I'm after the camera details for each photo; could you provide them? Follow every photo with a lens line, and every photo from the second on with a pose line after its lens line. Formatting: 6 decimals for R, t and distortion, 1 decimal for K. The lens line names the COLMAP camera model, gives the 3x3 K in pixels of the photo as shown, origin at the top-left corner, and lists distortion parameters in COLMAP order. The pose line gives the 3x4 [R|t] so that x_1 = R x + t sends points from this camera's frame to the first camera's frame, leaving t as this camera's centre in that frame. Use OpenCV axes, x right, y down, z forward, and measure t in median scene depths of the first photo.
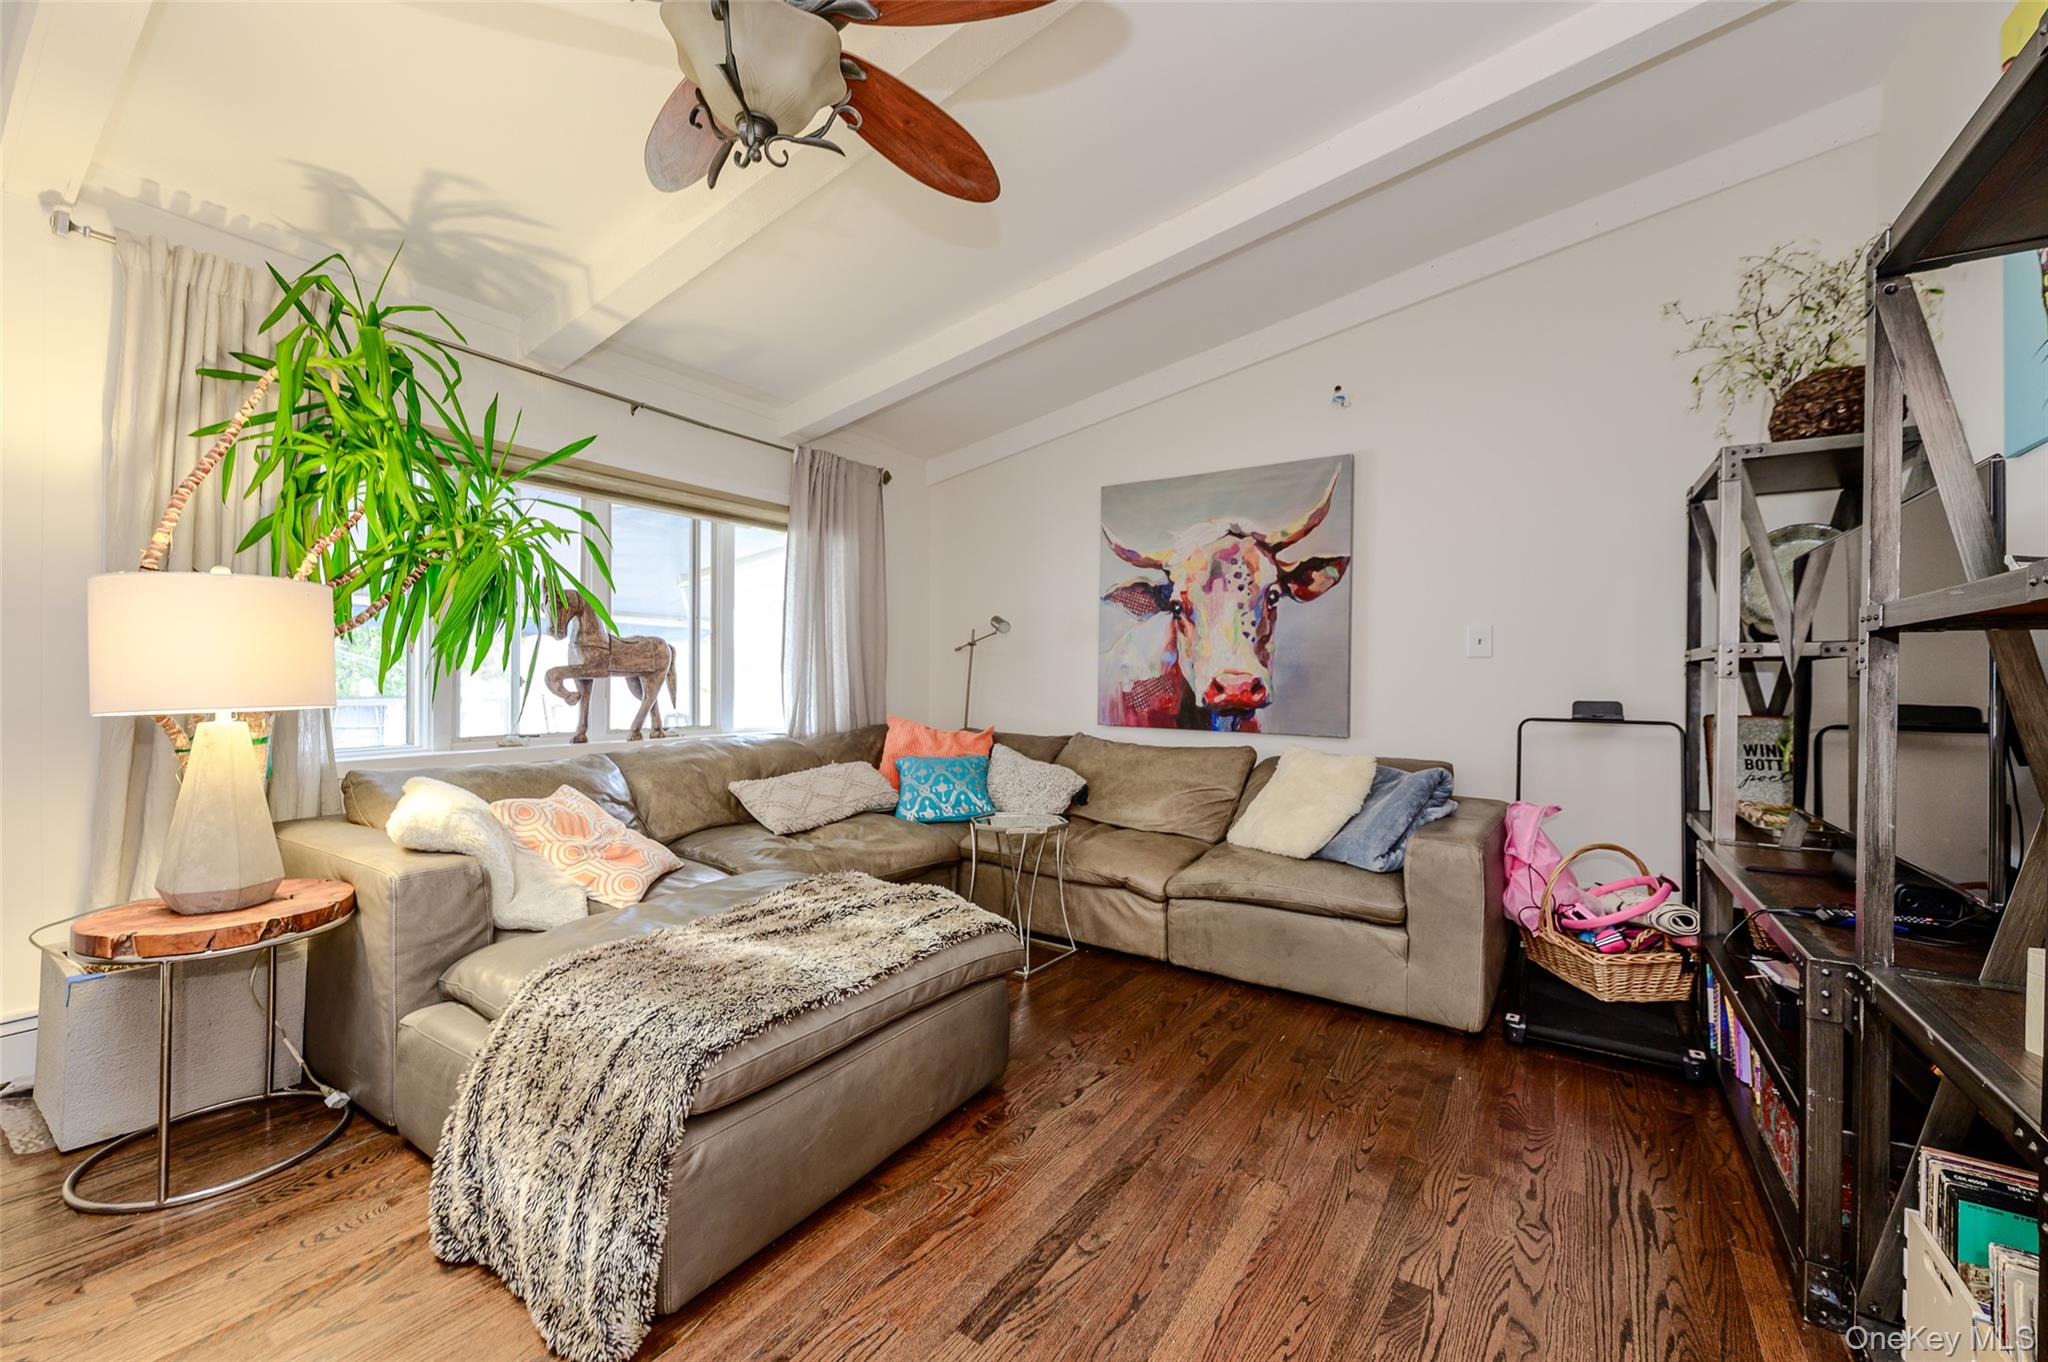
lens RADIAL K [[815.7, 0, 1029.6], [0, 815.7, 675.0], [0, 0, 1]] dist [-0.001463, 0.000196]
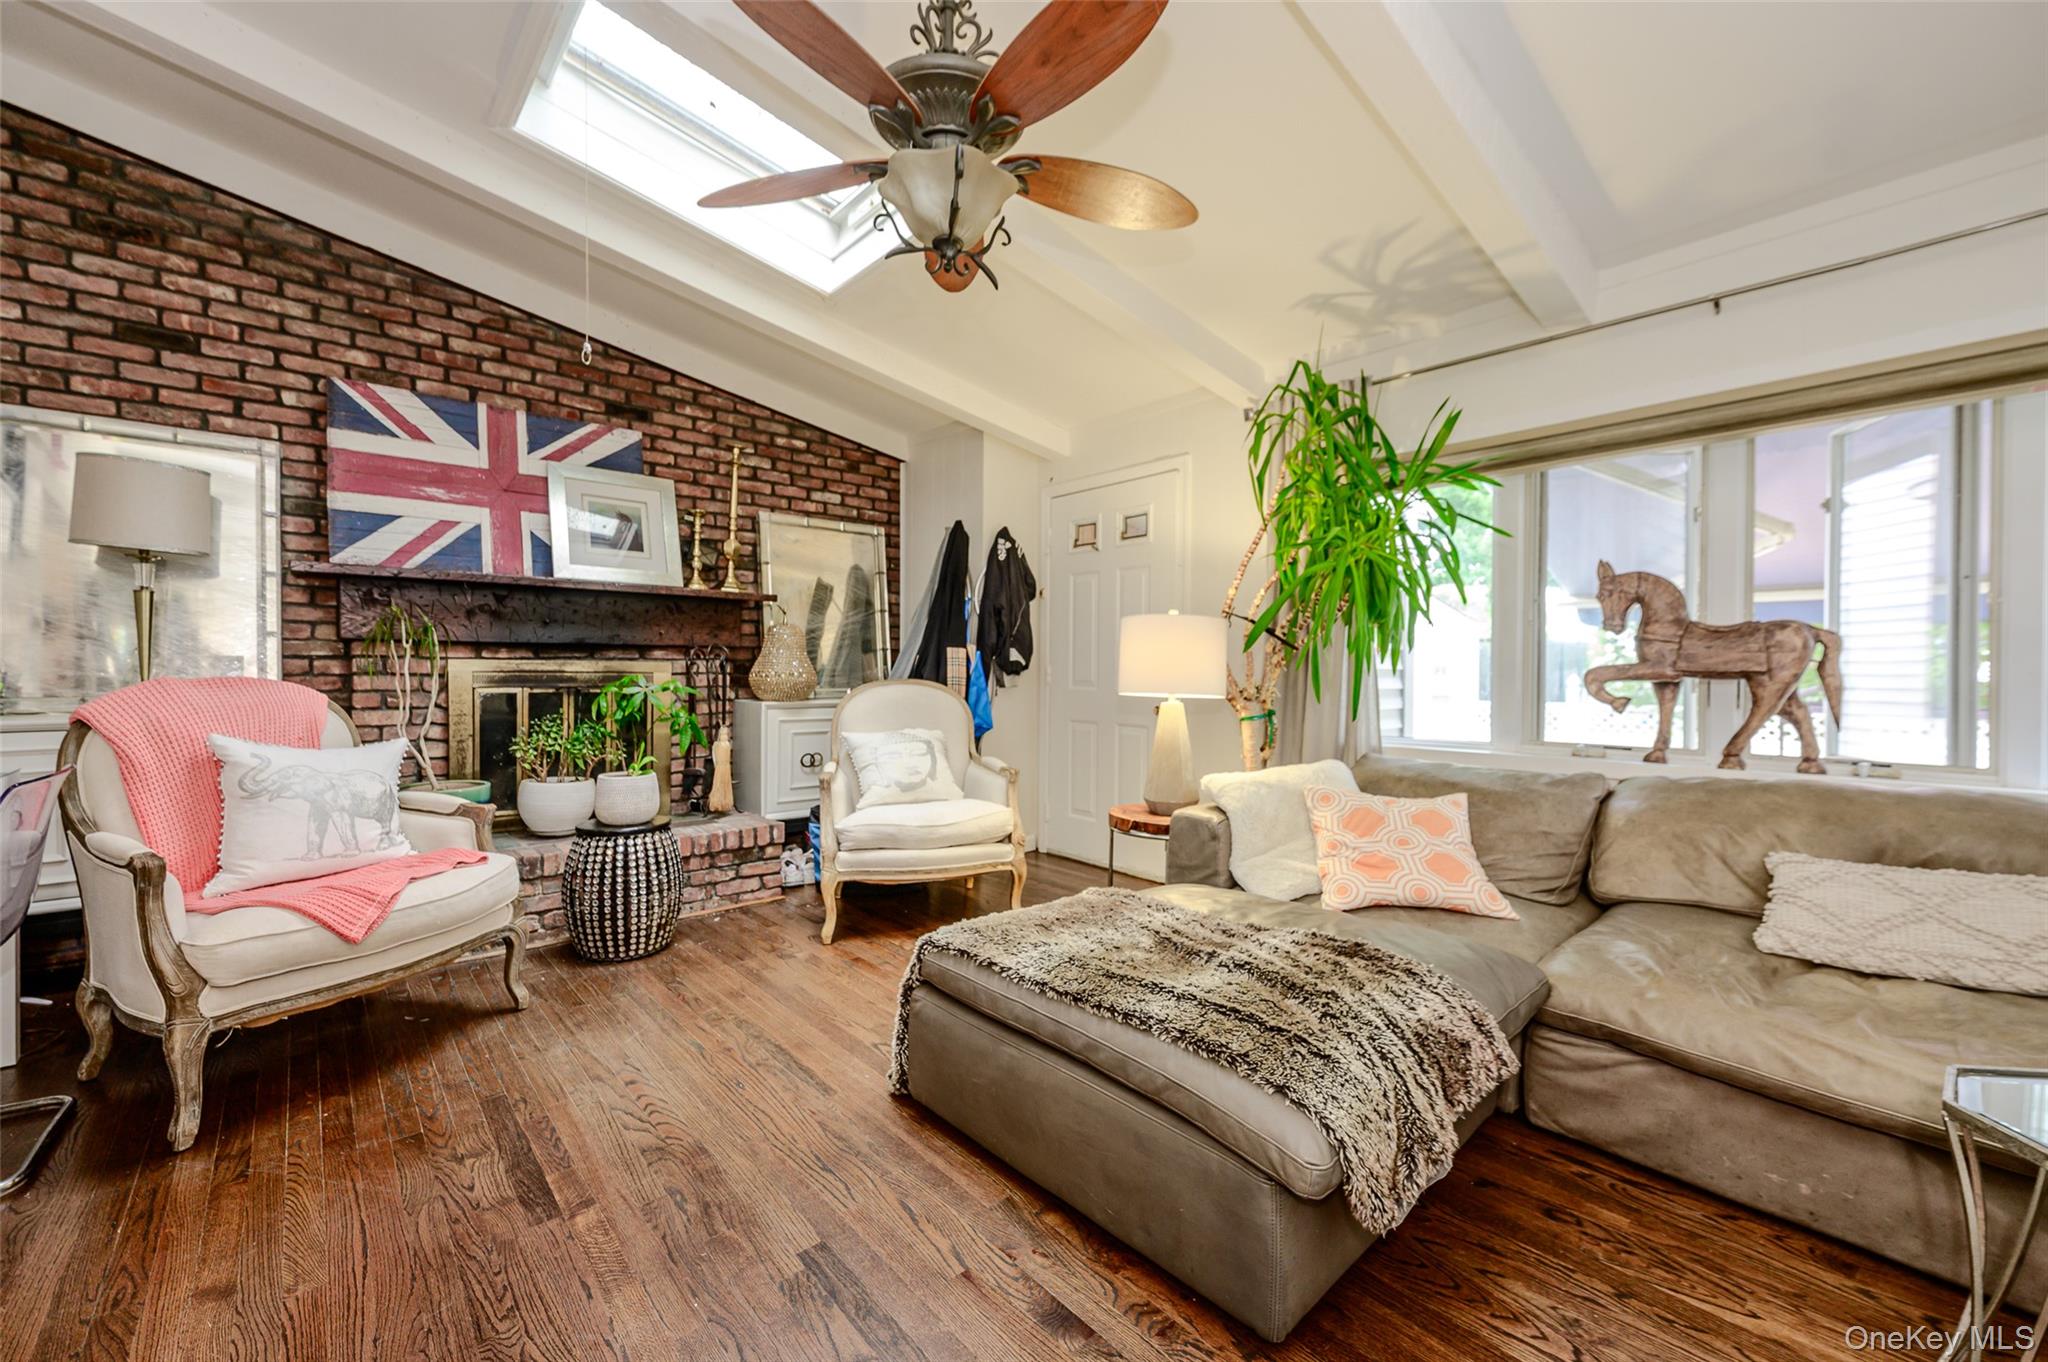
lens RADIAL K [[815.7, 0, 1030.2], [0, 815.7, 674.8], [0, 0, 1]] dist [-0.001463, 0.000196]
pose [[-0.260667, -0.006066, -0.965410, 0.493349], [-0.005714, 0.999972, -0.004741, 0.007241], [0.965412, 0.004281, -0.260694, 0.826010]]
